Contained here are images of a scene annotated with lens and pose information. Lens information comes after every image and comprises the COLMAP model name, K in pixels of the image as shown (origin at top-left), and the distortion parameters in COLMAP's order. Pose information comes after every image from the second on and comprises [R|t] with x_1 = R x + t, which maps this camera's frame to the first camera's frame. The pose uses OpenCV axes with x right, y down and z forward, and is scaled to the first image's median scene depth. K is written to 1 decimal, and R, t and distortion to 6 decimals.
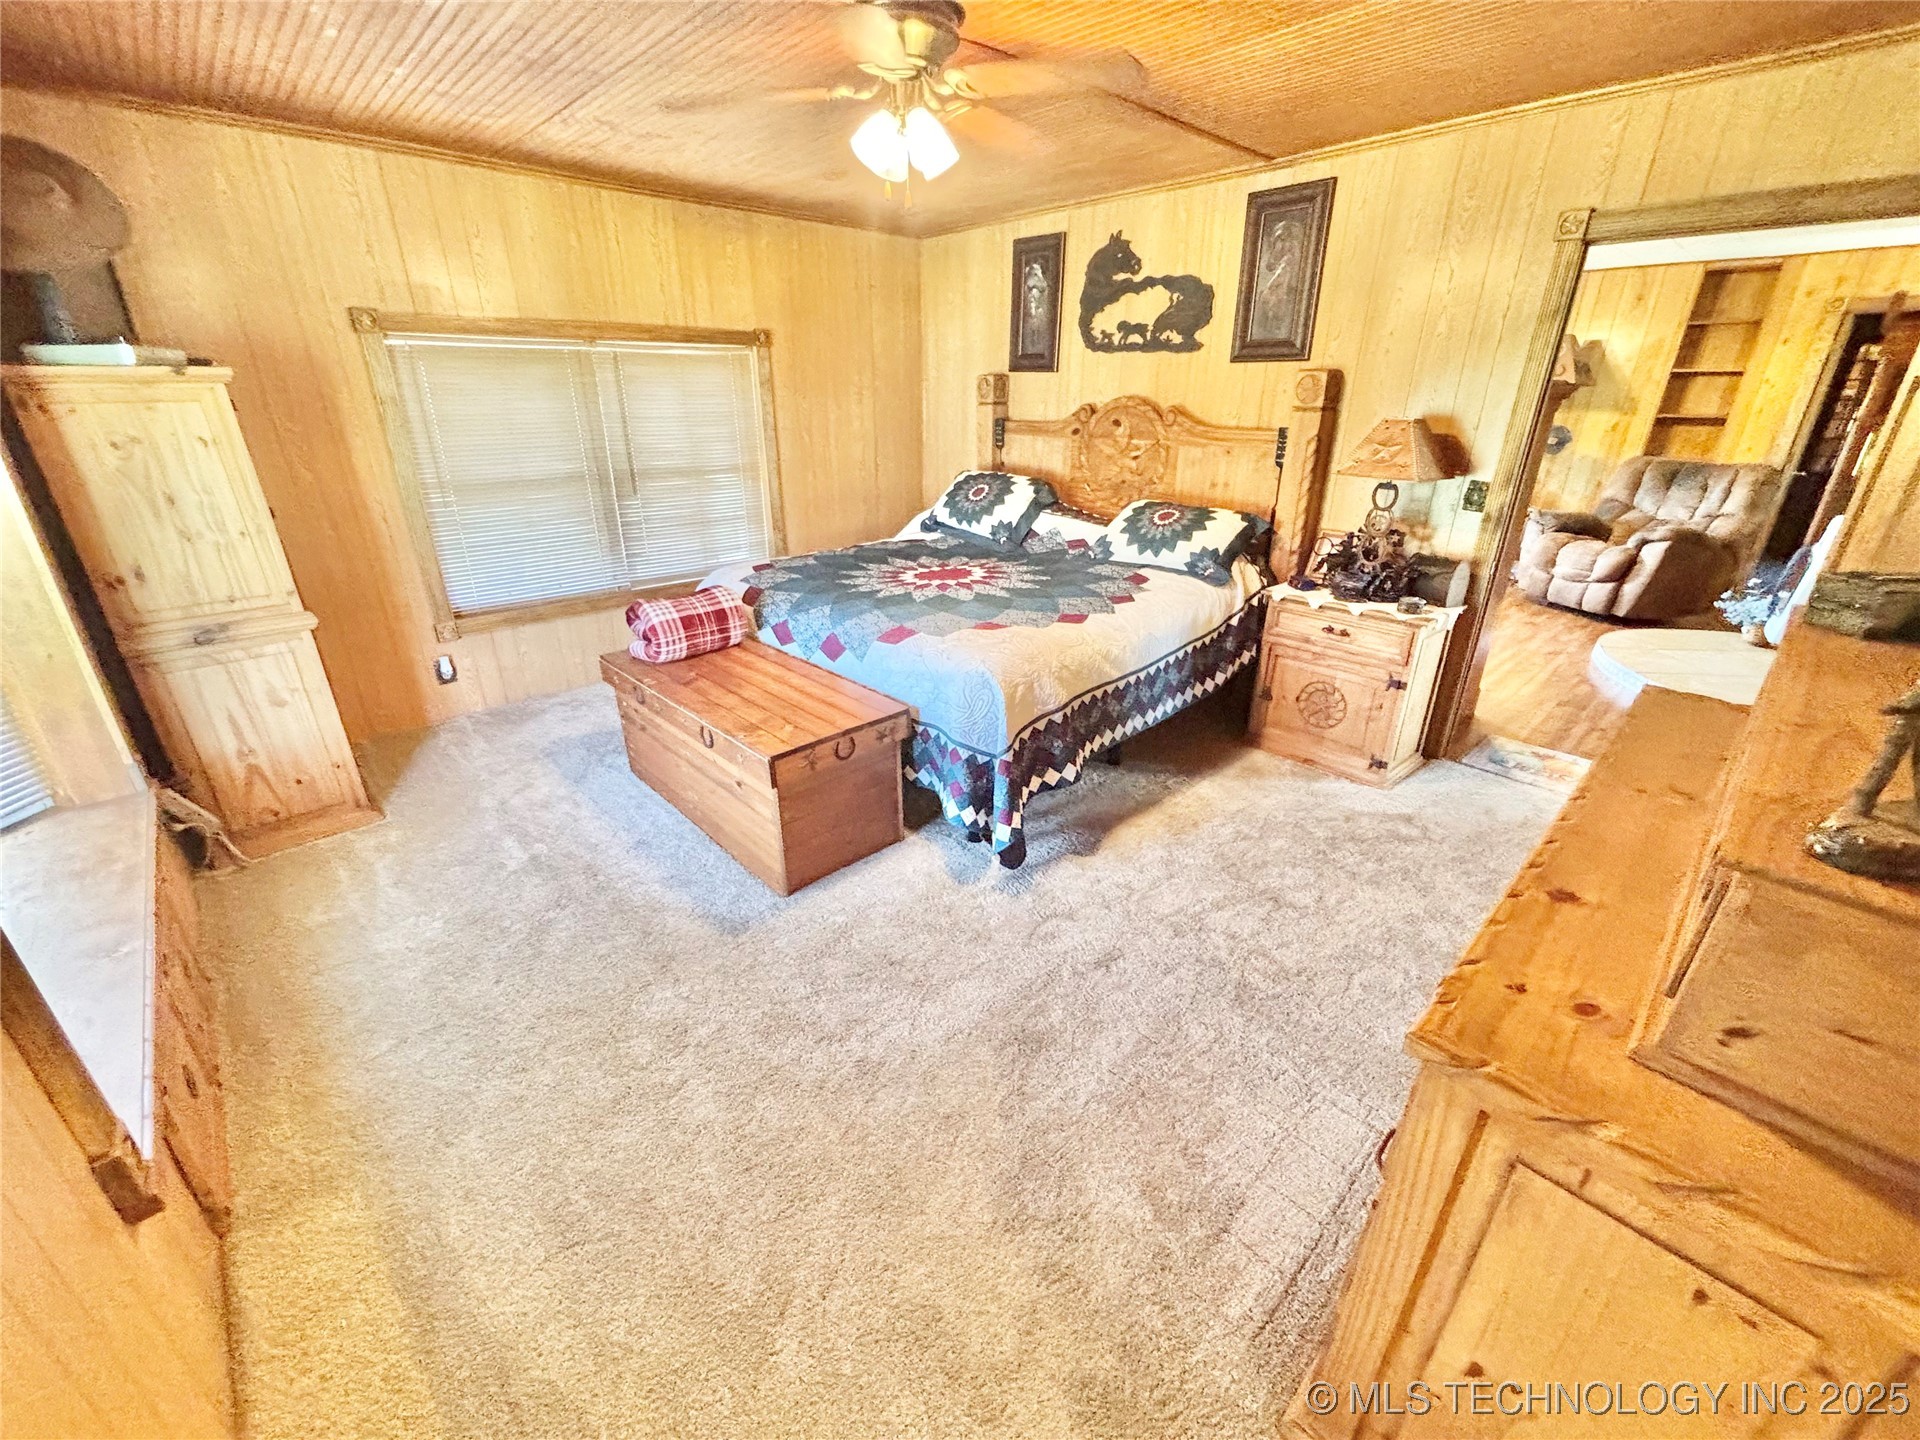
lens RADIAL K [[769.7, 0, 966.1], [0, 769.7, 722.4], [0, 0, 1]] dist [0.000052, 0.000122]
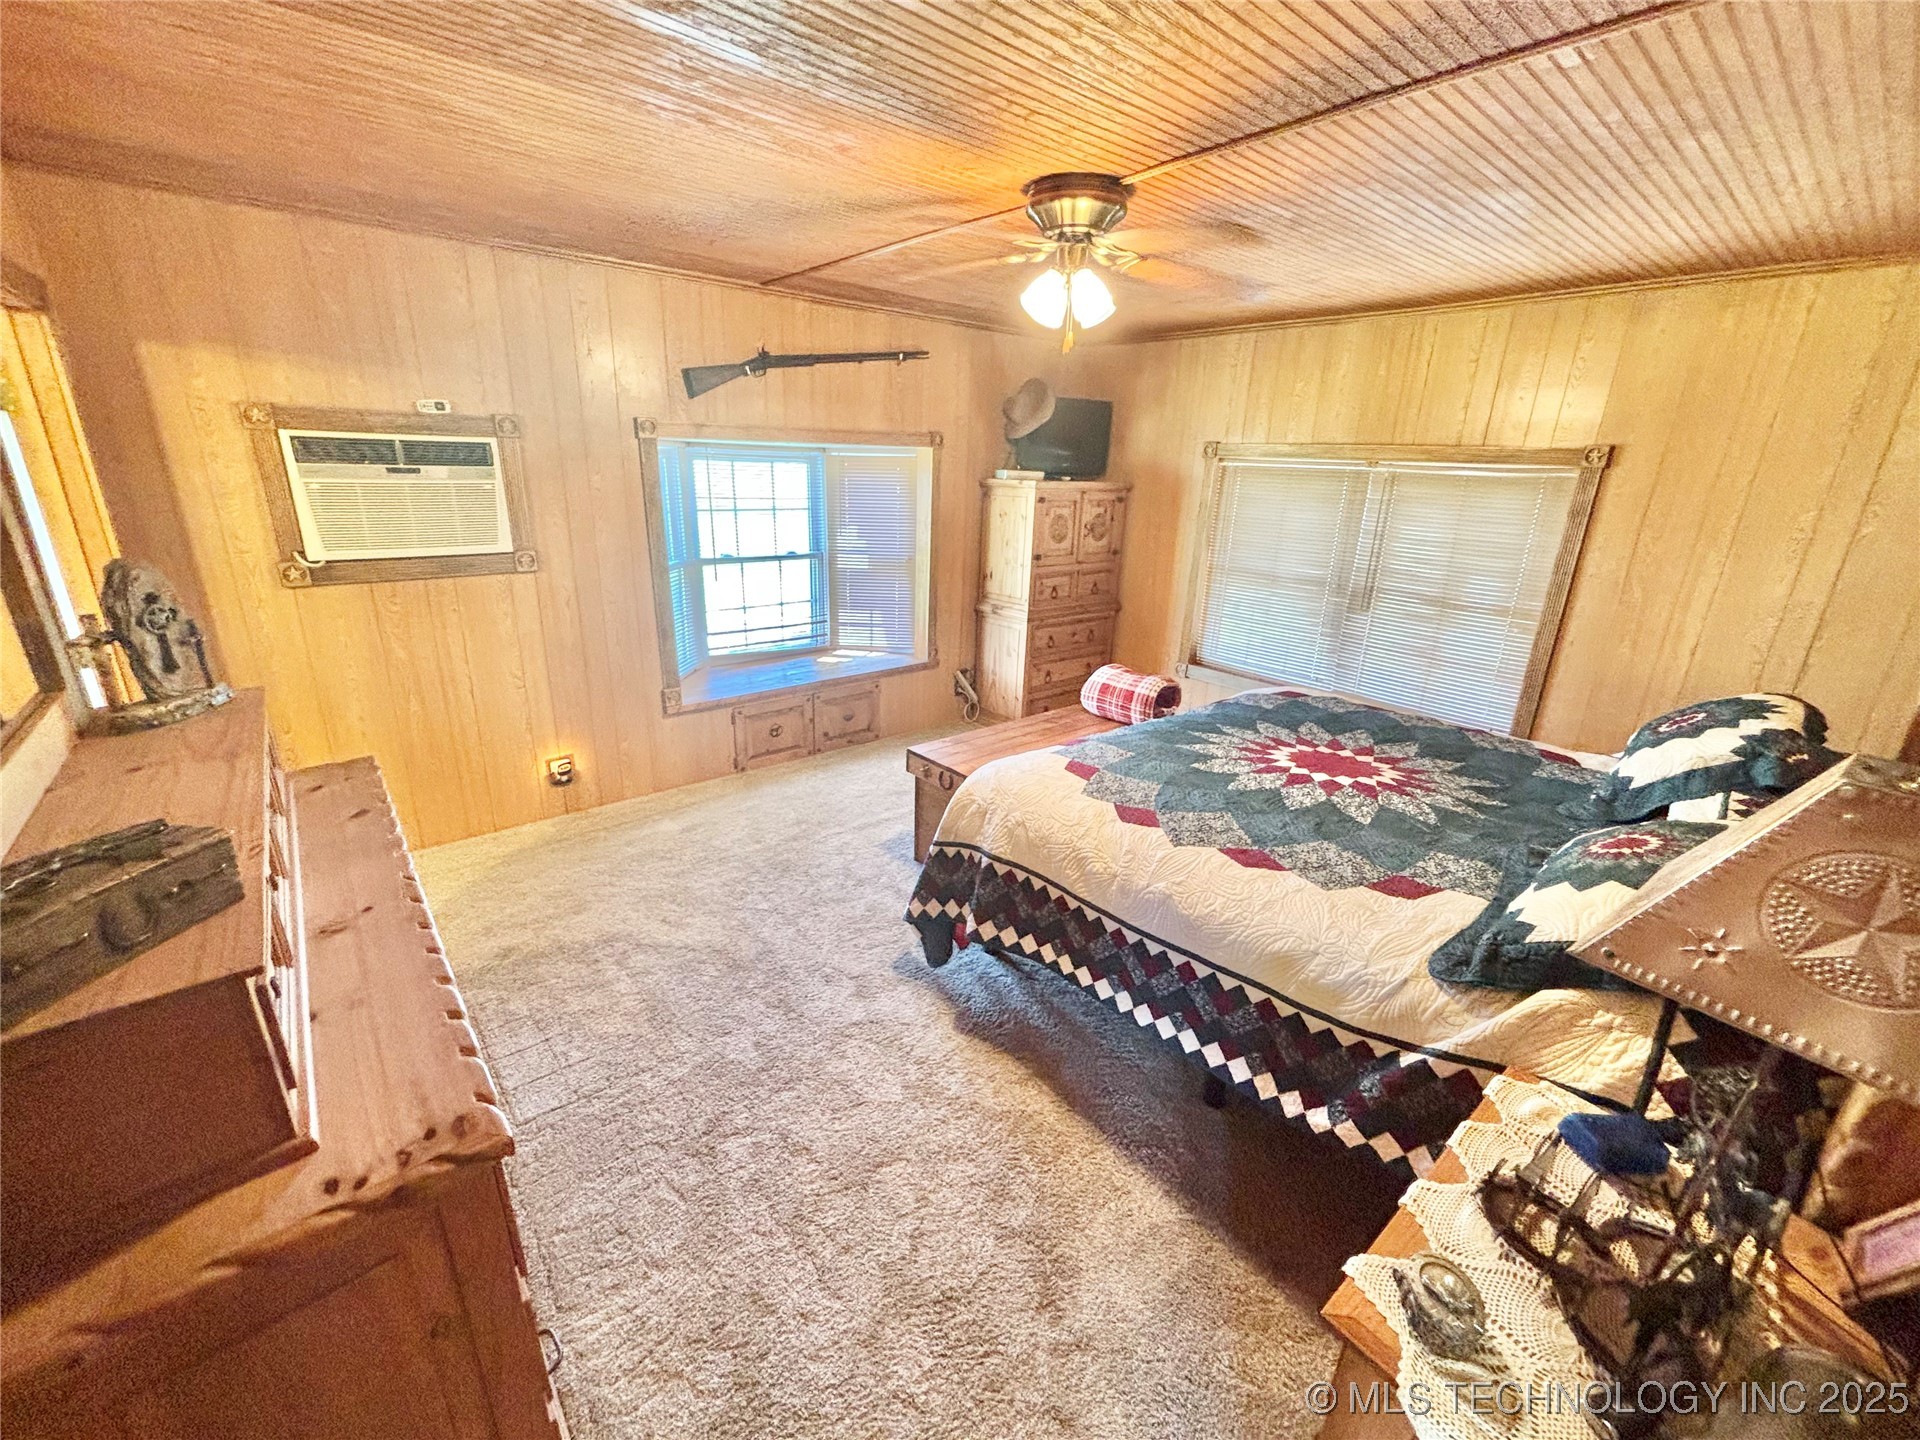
lens RADIAL K [[769.7, 0, 966.1], [0, 769.7, 722.4], [0, 0, 1]] dist [0.000052, 0.000122]
pose [[-0.056416, 0.316066, -0.947058, 0.772395], [-0.426062, 0.850239, 0.309135, -0.347843], [0.902933, 0.420946, 0.086697, 0.692635]]
